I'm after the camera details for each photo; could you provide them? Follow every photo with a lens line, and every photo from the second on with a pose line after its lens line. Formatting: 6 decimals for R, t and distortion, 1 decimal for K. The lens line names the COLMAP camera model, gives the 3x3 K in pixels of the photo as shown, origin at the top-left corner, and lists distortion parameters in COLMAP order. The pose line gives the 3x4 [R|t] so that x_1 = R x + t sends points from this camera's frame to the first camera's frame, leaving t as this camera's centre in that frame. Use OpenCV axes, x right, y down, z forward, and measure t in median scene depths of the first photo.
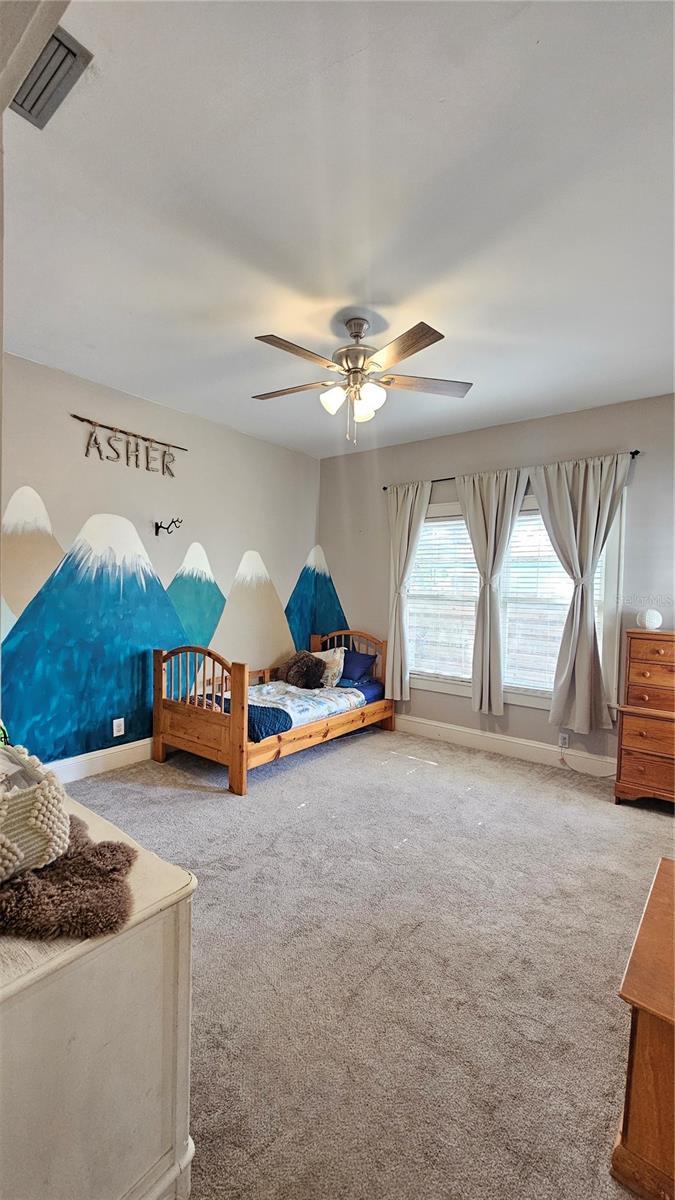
lens RADIAL K [[483.3, 0, 333.6], [0, 483.3, 603.2], [0, 0, 1]] dist [0.002040, -0.001179]
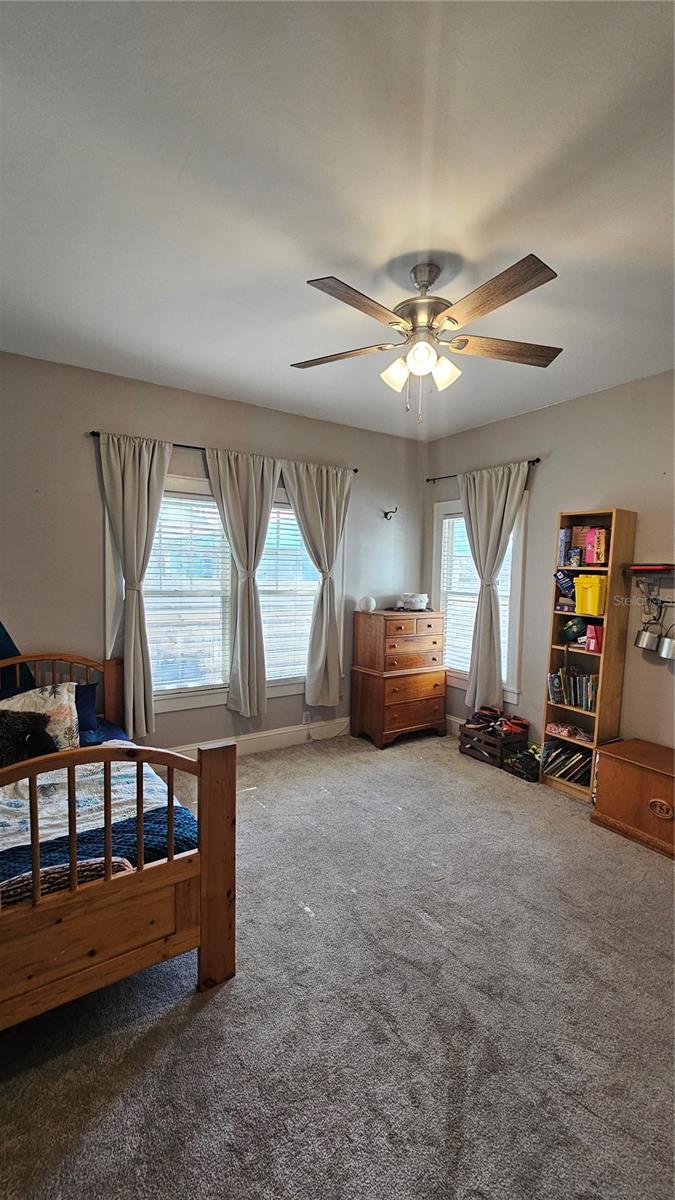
lens RADIAL K [[483.3, 0, 333.6], [0, 483.3, 600.9], [0, 0, 1]] dist [0.002040, -0.001179]
pose [[0.329136, -0.069229, 0.941742, -0.544396], [0.020298, 0.997597, 0.066240, -0.057087], [-0.944064, -0.002686, 0.329750, 0.593087]]
